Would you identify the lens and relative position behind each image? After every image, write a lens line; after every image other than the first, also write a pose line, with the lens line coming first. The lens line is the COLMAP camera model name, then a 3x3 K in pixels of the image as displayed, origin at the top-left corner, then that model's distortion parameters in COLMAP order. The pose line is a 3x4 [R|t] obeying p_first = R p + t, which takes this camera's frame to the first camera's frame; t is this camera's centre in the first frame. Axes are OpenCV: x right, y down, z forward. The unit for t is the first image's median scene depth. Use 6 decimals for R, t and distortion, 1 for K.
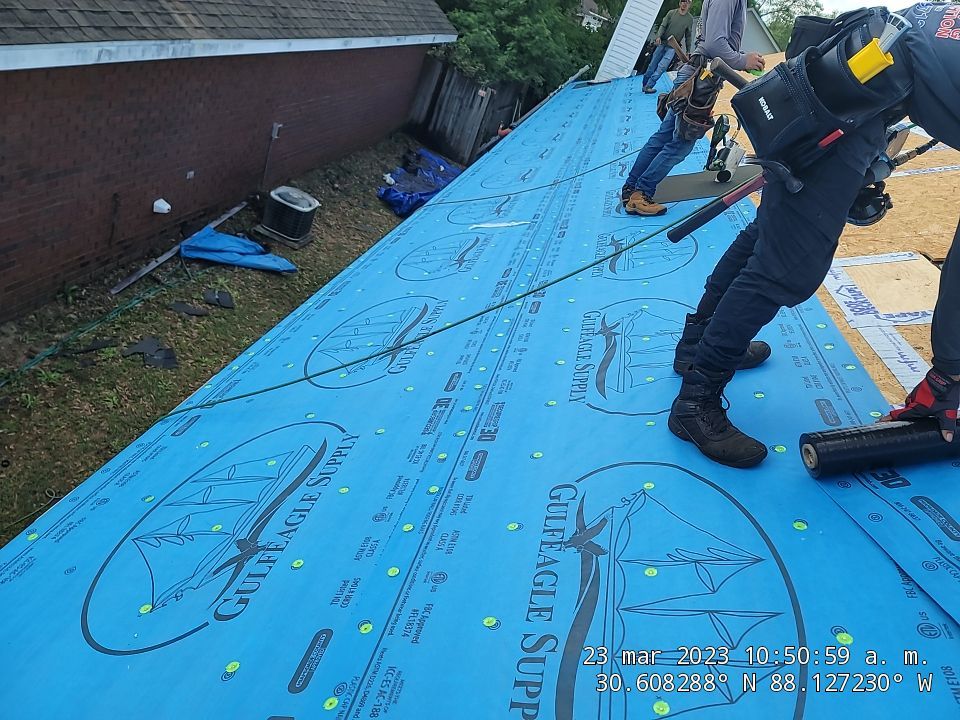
lens RADIAL K [[679.4, 0, 480.0], [0, 679.4, 360.0], [0, 0, 1]] dist [0.043126, -0.004906]
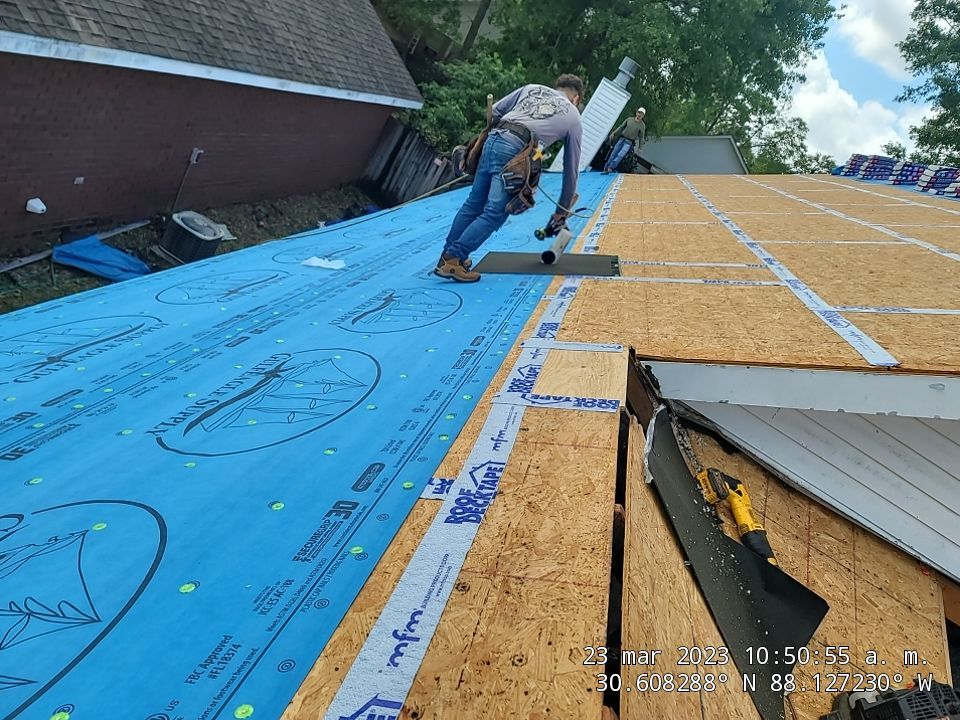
lens RADIAL K [[695.0, 0, 480.0], [0, 695.0, 360.0], [0, 0, 1]] dist [0.072727, -0.072038]
pose [[0.986625, 0.158359, 0.038639, 0.119183], [-0.153169, 0.981764, -0.112598, 0.001256], [-0.055765, 0.105174, 0.992889, 0.014859]]
